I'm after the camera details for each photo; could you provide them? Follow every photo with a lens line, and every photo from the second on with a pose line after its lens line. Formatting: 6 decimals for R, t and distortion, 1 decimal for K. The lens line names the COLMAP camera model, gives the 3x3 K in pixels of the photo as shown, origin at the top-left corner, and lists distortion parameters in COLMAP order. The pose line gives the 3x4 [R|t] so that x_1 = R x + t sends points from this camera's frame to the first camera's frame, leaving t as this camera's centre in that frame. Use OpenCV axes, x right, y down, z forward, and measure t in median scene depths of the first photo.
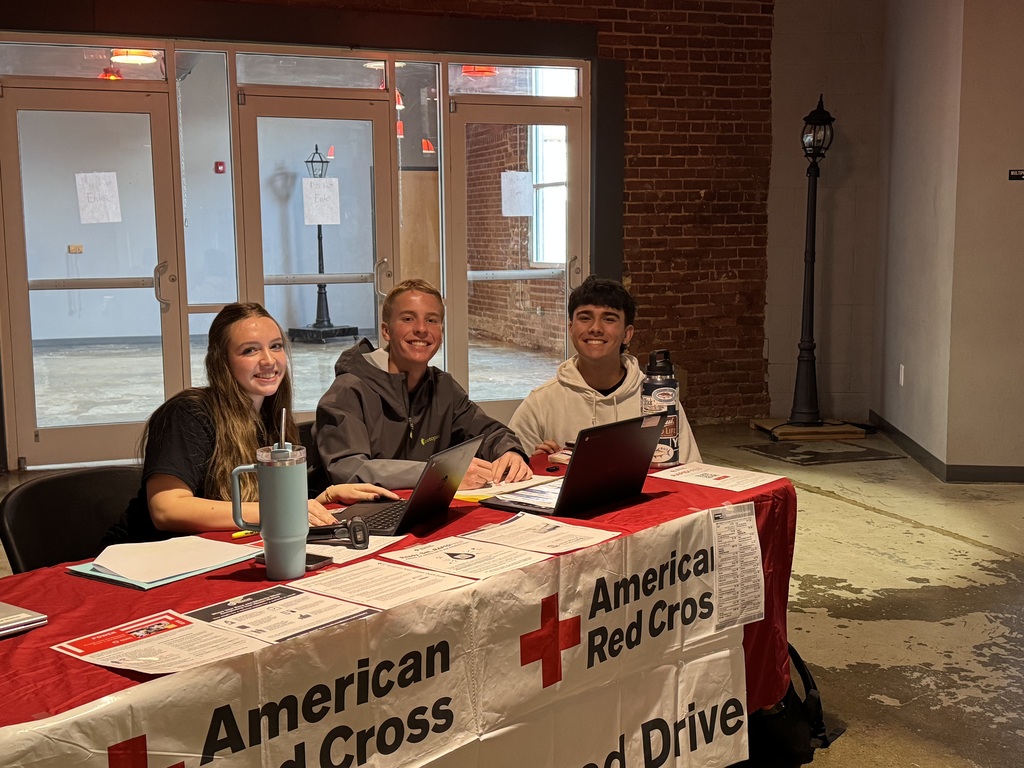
lens RADIAL K [[1266.8, 0, 512.0], [0, 1266.8, 384.0], [0, 0, 1]] dist [0.089162, -0.063400]
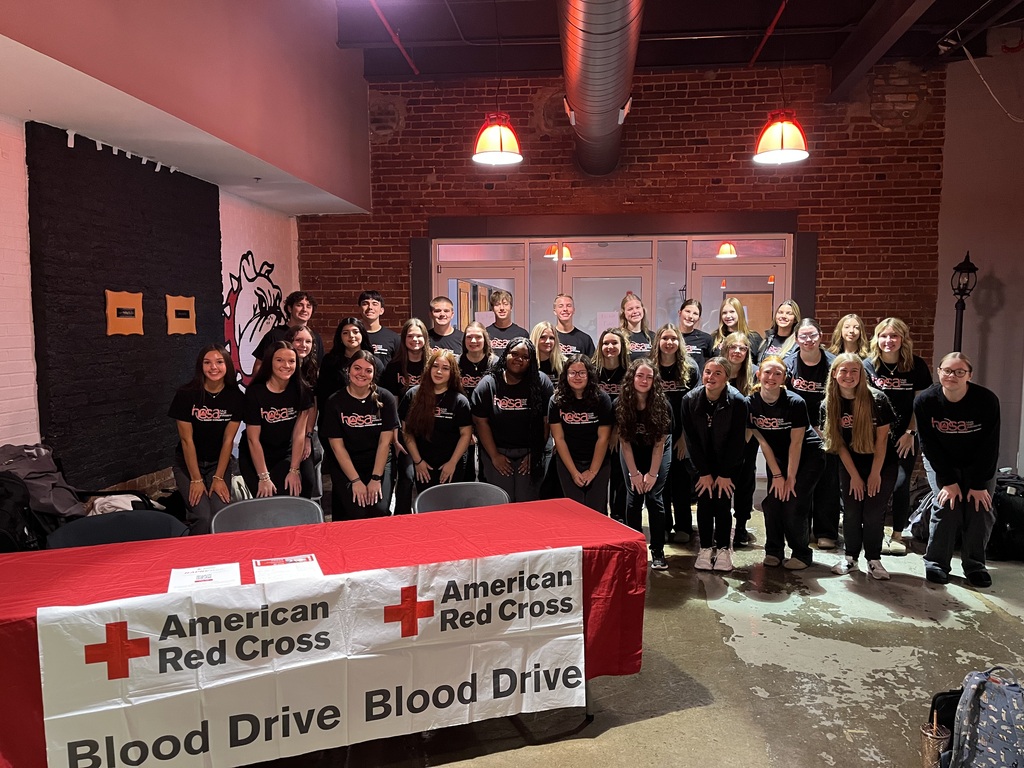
lens RADIAL K [[778.1, 0, 512.0], [0, 778.1, 384.0], [0, 0, 1]] dist [0.072181, -0.107016]
pose [[0.882048, 0.048633, -0.468642, 0.596720], [-0.064176, 0.997790, -0.017242, -0.100855], [0.466768, 0.045284, 0.883220, 0.057684]]
